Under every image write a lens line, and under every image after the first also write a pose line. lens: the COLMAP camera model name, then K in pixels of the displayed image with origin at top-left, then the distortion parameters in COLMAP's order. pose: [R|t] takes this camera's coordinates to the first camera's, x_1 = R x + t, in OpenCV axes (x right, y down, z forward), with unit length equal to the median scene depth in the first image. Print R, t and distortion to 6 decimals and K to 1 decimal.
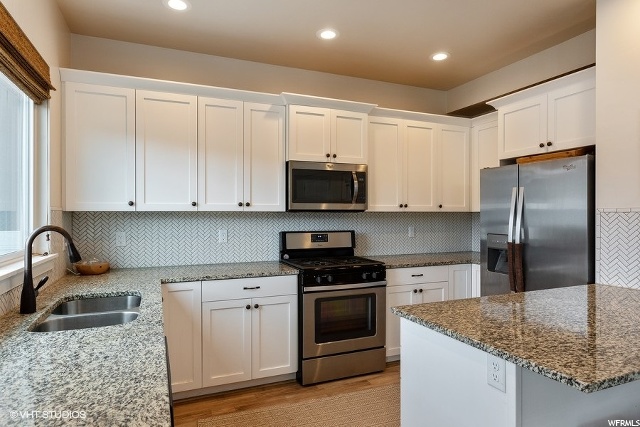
lens RADIAL K [[379.1, 0, 317.7], [0, 379.1, 216.6], [0, 0, 1]] dist [0.002760, -0.000026]
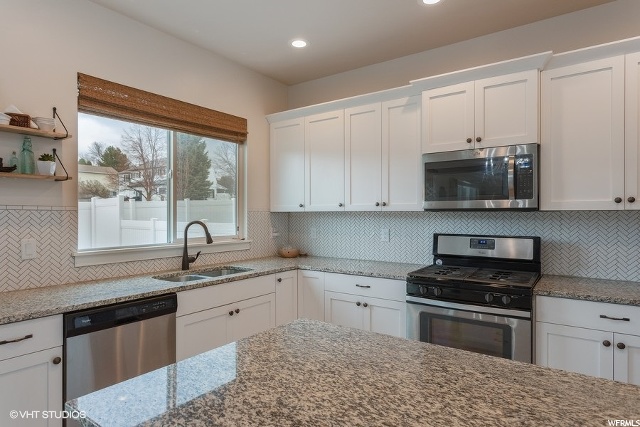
lens RADIAL K [[379.1, 0, 317.7], [0, 379.1, 216.6], [0, 0, 1]] dist [0.002760, -0.000026]
pose [[0.525486, 0.007149, -0.850772, 0.560068], [-0.004678, 0.999974, 0.005514, -0.003779], [0.850789, 0.001082, 0.525506, 0.318362]]
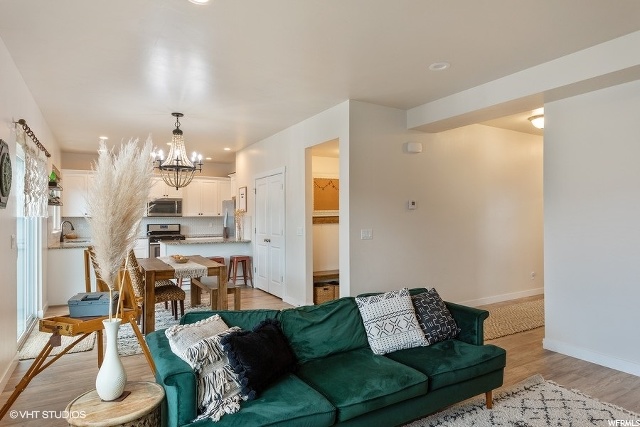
lens RADIAL K [[379.1, 0, 317.7], [0, 379.1, 216.6], [0, 0, 1]] dist [0.002760, -0.000026]
pose [[0.991977, -0.003640, 0.126367, 0.787292], [0.004326, 0.999977, -0.005149, 0.005462], [-0.126346, 0.005655, 0.991970, -1.846556]]
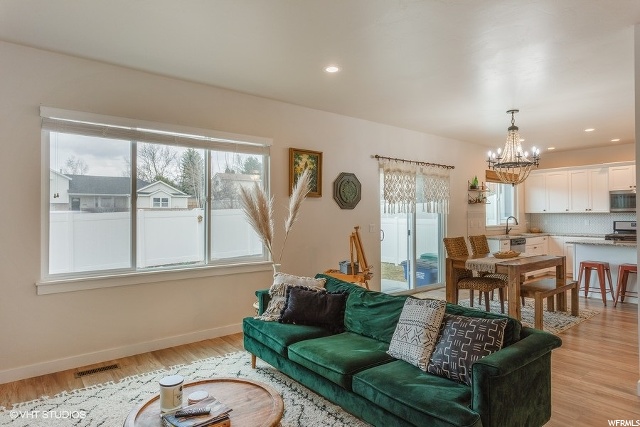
lens RADIAL K [[380.8, 0, 308.7], [0, 380.8, 209.4], [0, 0, 1]] dist [0.000545, -0.000067]
pose [[0.262466, -0.010513, -0.964884, 1.732280], [-0.002971, 0.999927, -0.011703, 0.000497], [0.964937, 0.005938, 0.262416, -1.440665]]
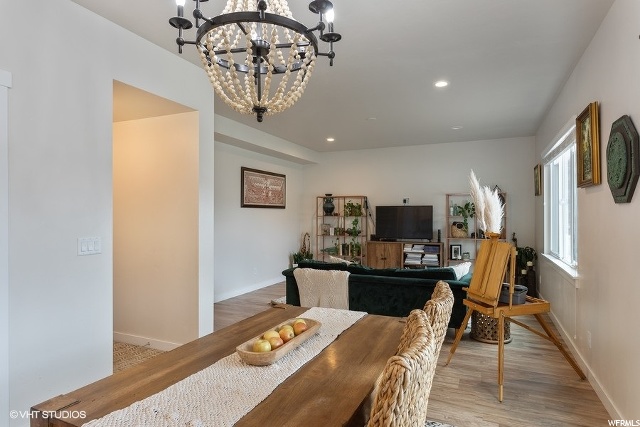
lens RADIAL K [[375.2, 0, 318.2], [0, 375.2, 211.8], [0, 0, 1]] dist [-0.001864, -0.000147]
pose [[-0.683449, 0.004752, 0.729983, -0.003096], [0.001922, 0.999987, -0.004711, -0.001784], [-0.729996, -0.001817, -0.683449, 0.096377]]
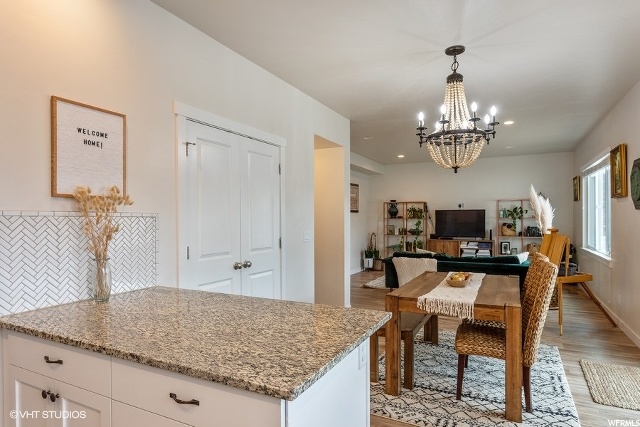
lens RADIAL K [[379.1, 0, 317.7], [0, 379.1, 216.6], [0, 0, 1]] dist [0.002760, -0.000026]
pose [[-0.646715, 0.003770, 0.762722, -0.138703], [0.006053, 0.999982, 0.000190, -0.005120], [-0.762708, 0.004739, -0.646726, 0.754651]]
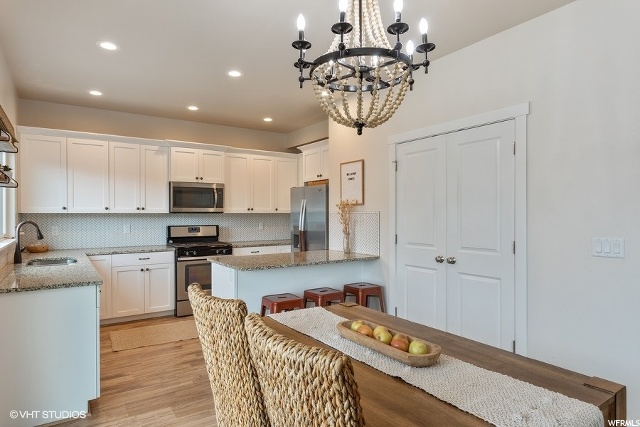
lens RADIAL K [[379.1, 0, 317.7], [0, 379.1, 216.6], [0, 0, 1]] dist [0.002760, -0.000026]
pose [[0.980250, -0.002678, 0.197742, 0.218378], [0.002708, 0.999996, 0.000122, 0.003322], [-0.197741, 0.000416, 0.980254, -0.705897]]
